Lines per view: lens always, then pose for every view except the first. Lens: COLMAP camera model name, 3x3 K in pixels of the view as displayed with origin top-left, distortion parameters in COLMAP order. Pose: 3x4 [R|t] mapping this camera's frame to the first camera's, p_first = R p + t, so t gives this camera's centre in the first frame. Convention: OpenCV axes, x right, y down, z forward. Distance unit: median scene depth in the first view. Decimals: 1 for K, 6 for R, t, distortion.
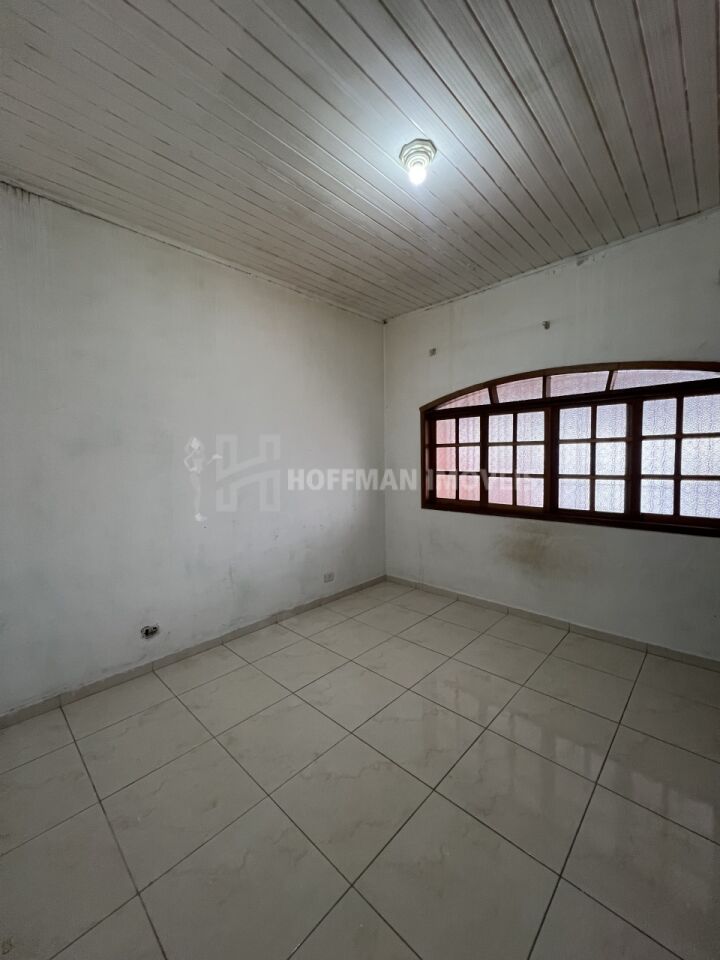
lens RADIAL K [[383.5, 0, 359.0], [0, 383.5, 481.3], [0, 0, 1]] dist [-0.000645, -0.000138]
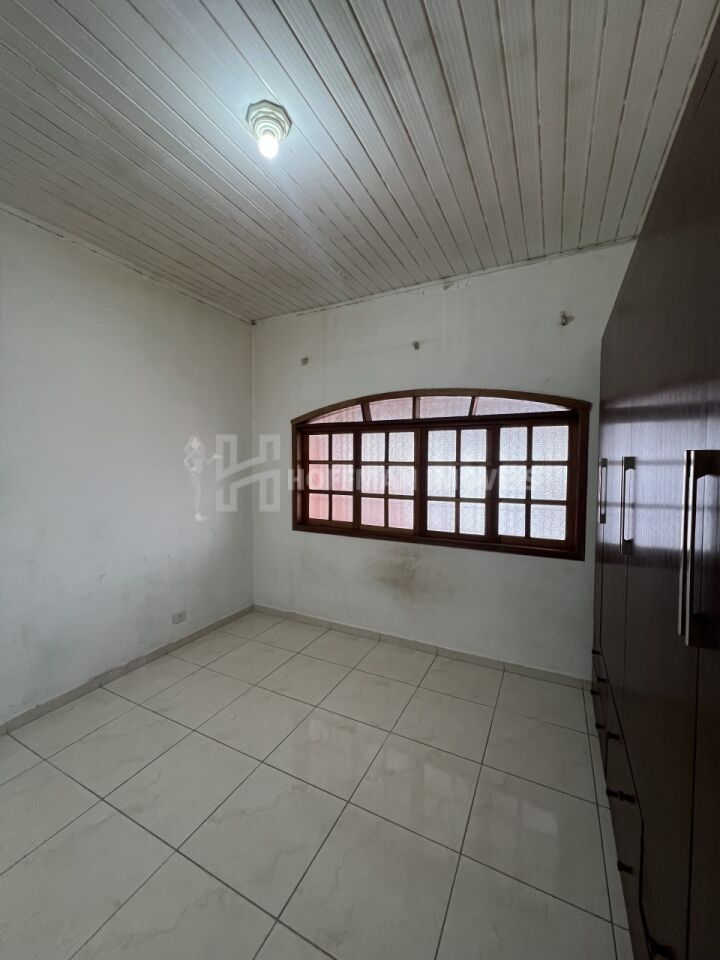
lens RADIAL K [[383.5, 0, 359.0], [0, 383.5, 481.3], [0, 0, 1]] dist [-0.000645, -0.000138]
pose [[0.957507, 0.007725, 0.288307, 0.065787], [-0.002877, 0.999847, -0.017235, -0.040059], [-0.288396, 0.015673, 0.957383, 0.101968]]
